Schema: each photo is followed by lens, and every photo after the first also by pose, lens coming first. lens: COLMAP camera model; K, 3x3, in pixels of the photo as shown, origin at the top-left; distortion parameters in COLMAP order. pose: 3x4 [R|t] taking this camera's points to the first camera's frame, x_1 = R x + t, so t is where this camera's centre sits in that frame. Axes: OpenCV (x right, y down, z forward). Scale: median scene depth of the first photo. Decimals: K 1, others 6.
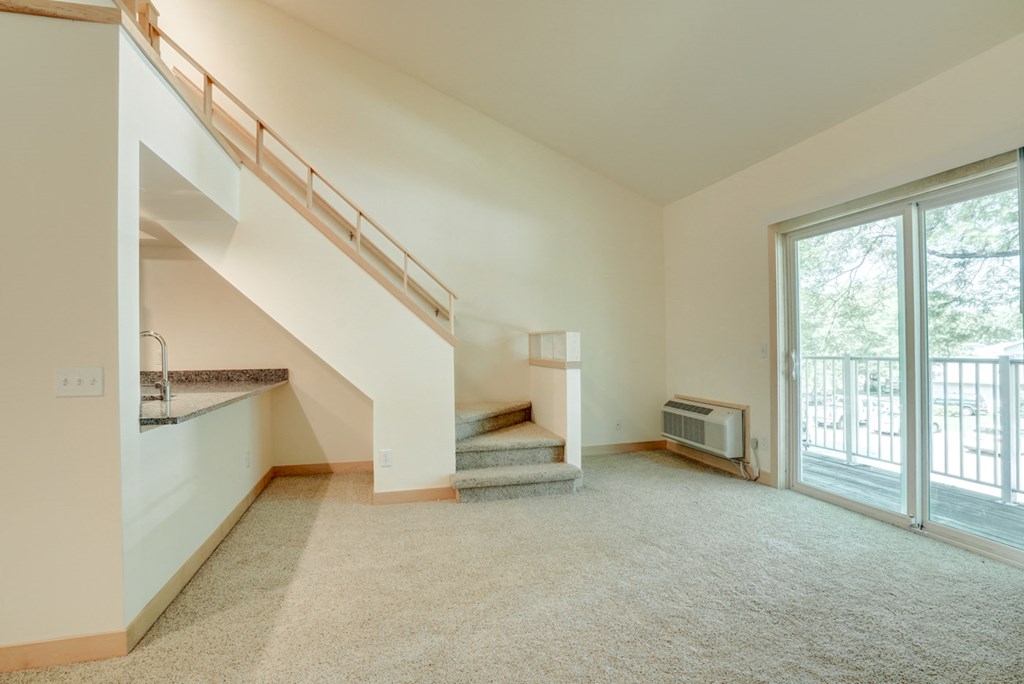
lens RADIAL K [[518.4, 0, 502.6], [0, 518.4, 330.0], [0, 0, 1]] dist [-0.062319, 0.031544]
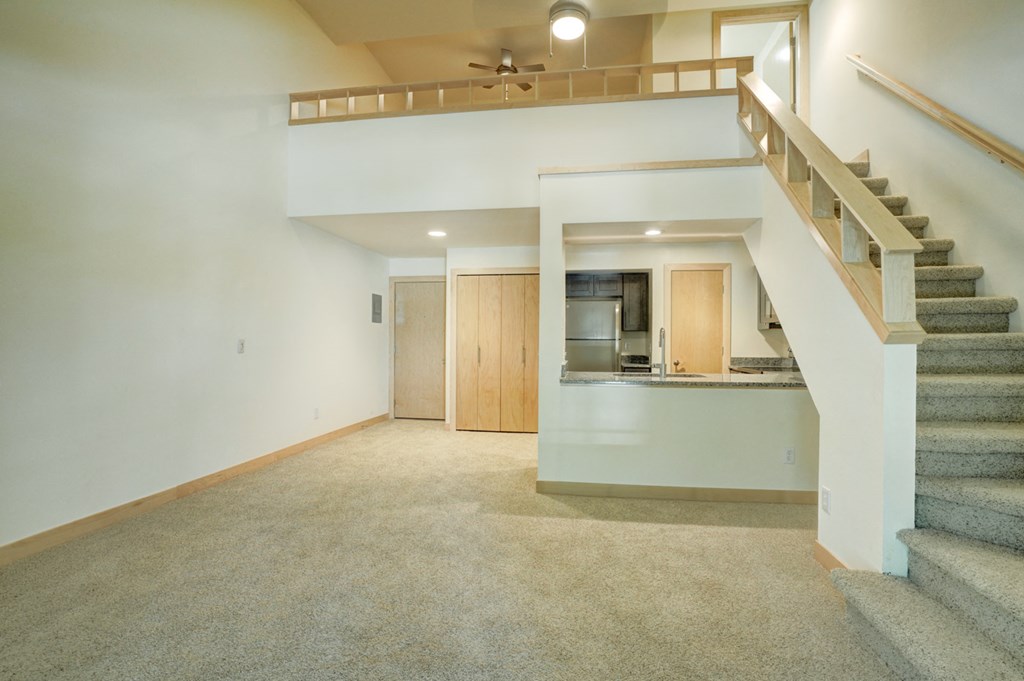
lens RADIAL K [[476.8, 0, 512.0], [0, 476.8, 340.5], [0, 0, 1]] dist [-0.048964, 0.025883]
pose [[-0.385021, 0.011215, -0.922840, 0.495672], [0.025967, 0.999662, 0.001315, 0.017791], [0.922543, -0.023458, -0.385182, 0.801543]]
